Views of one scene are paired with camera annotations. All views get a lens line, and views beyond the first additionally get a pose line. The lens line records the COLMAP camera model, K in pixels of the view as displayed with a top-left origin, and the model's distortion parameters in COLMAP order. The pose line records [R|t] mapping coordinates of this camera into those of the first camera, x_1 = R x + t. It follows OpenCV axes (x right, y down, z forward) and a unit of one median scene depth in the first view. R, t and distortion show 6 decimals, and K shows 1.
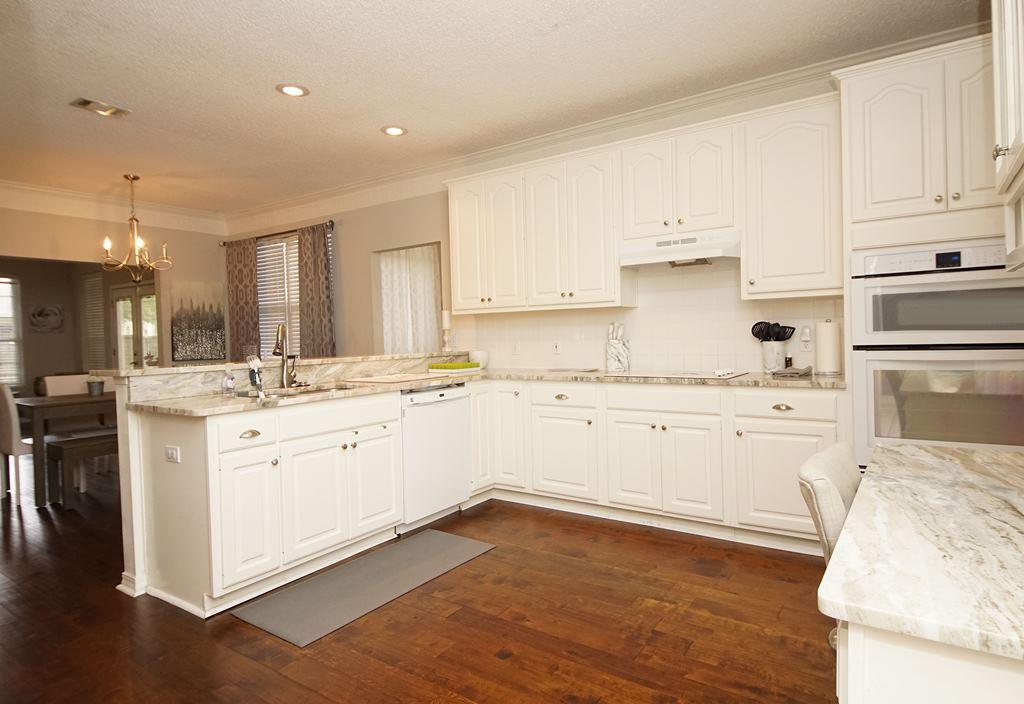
lens RADIAL K [[588.7, 0, 495.9], [0, 588.7, 348.0], [0, 0, 1]] dist [0.025016, -0.016104]
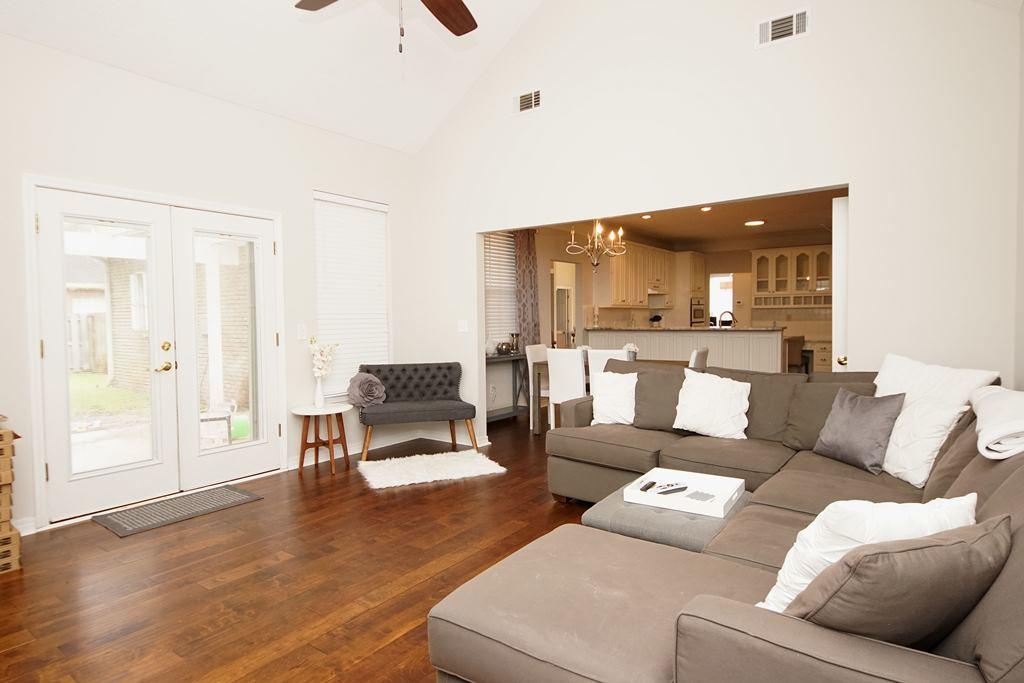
lens RADIAL K [[571.3, 0, 503.7], [0, 571.3, 339.2], [0, 0, 1]] dist [0.026764, -0.026756]
pose [[0.016496, -0.013012, 0.999779, -2.328131], [0.033001, 0.999378, 0.012462, 0.014572], [-0.999319, 0.032788, 0.016915, 1.589278]]
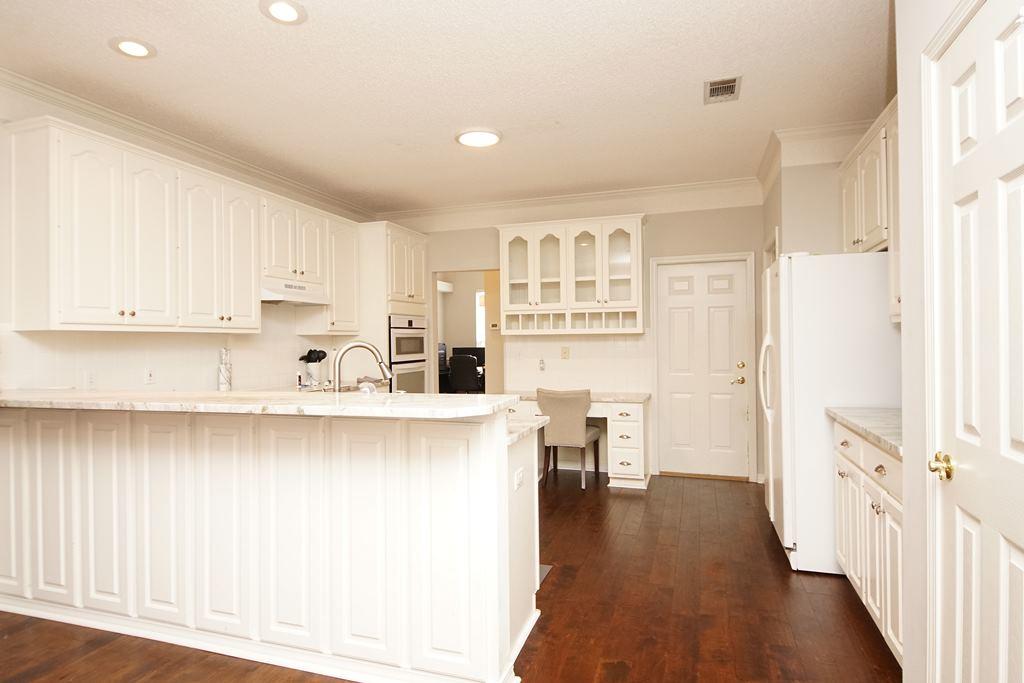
lens RADIAL K [[571.3, 0, 502.7], [0, 571.3, 341.5], [0, 0, 1]] dist [0.026764, -0.026756]
pose [[-0.288714, 0.030217, 0.956938, -0.962738], [0.042925, 0.998905, -0.018592, -0.015705], [-0.956453, 0.035709, -0.289695, 0.871001]]
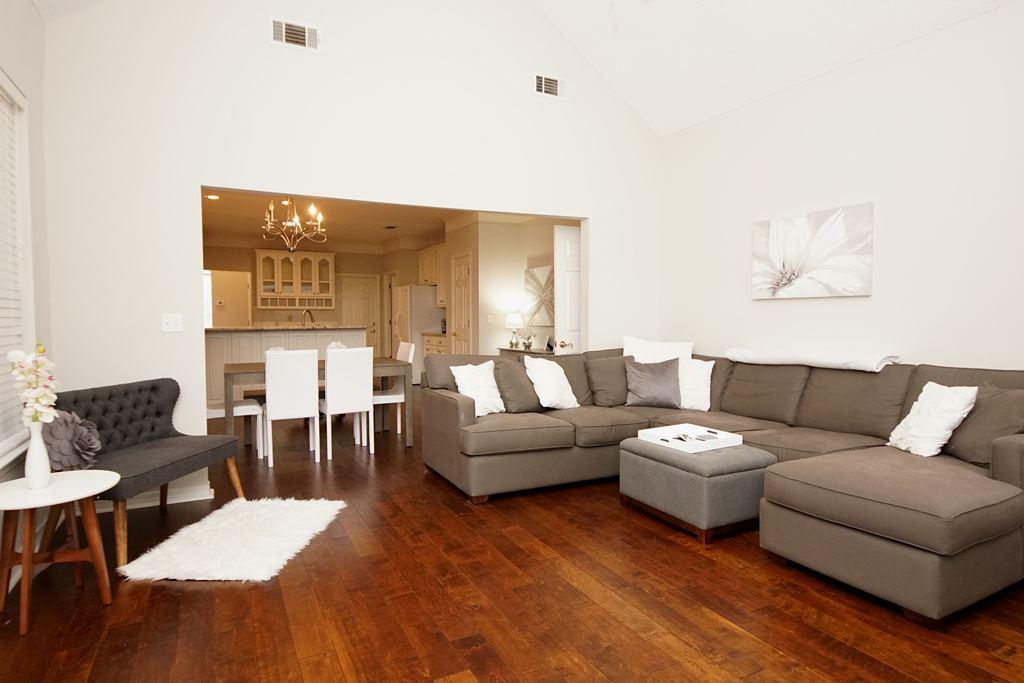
lens RADIAL K [[571.3, 0, 506.0], [0, 571.3, 339.9], [0, 0, 1]] dist [0.026764, -0.026756]
pose [[-0.887218, 0.012521, 0.461181, -1.831464], [0.039082, 0.998078, 0.048088, 0.001266], [-0.459692, 0.060688, -0.886002, 2.285794]]
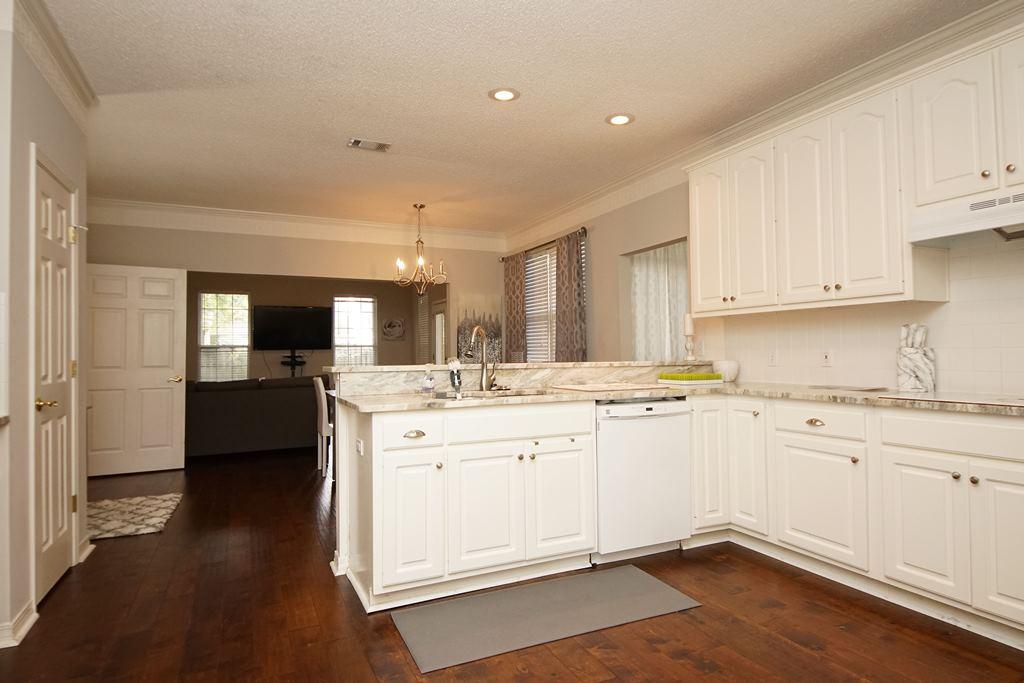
lens RADIAL K [[571.3, 0, 505.5], [0, 571.3, 337.6], [0, 0, 1]] dist [0.026764, -0.026756]
pose [[0.868492, 0.002593, -0.495696, 0.128090], [-0.022191, 0.999187, -0.033654, 0.008224], [0.495206, 0.040229, 0.867844, 0.157399]]
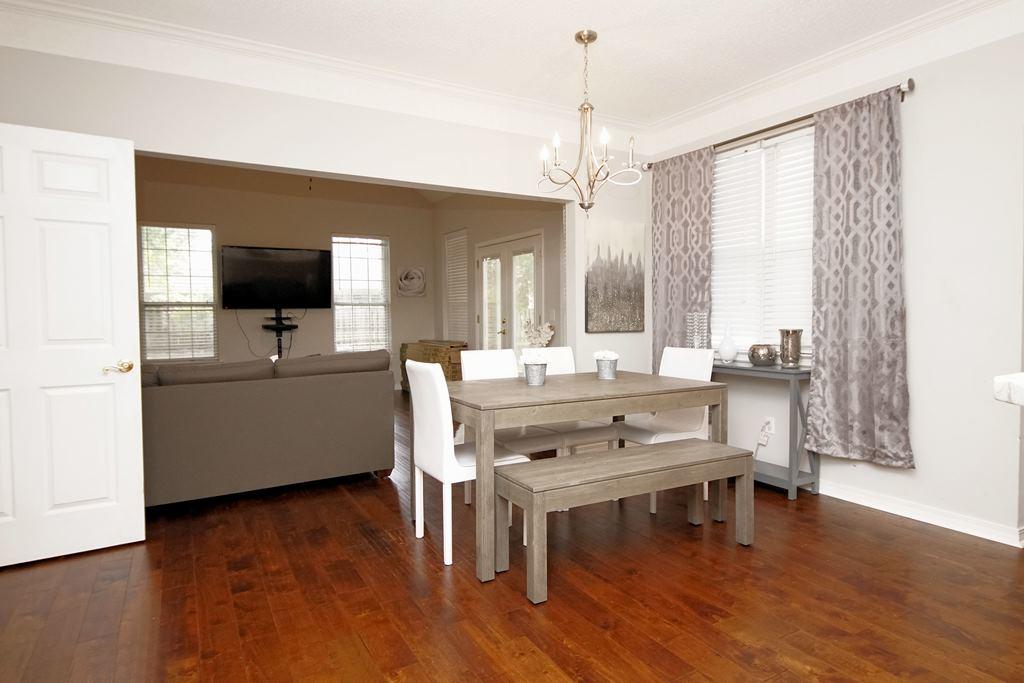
lens RADIAL K [[571.3, 0, 505.7], [0, 571.3, 338.6], [0, 0, 1]] dist [0.026764, -0.026756]
pose [[0.910918, 0.035447, -0.411061, -0.588421], [-0.023082, 0.999120, 0.035008, 0.012476], [0.411940, -0.022401, 0.910935, 0.557877]]
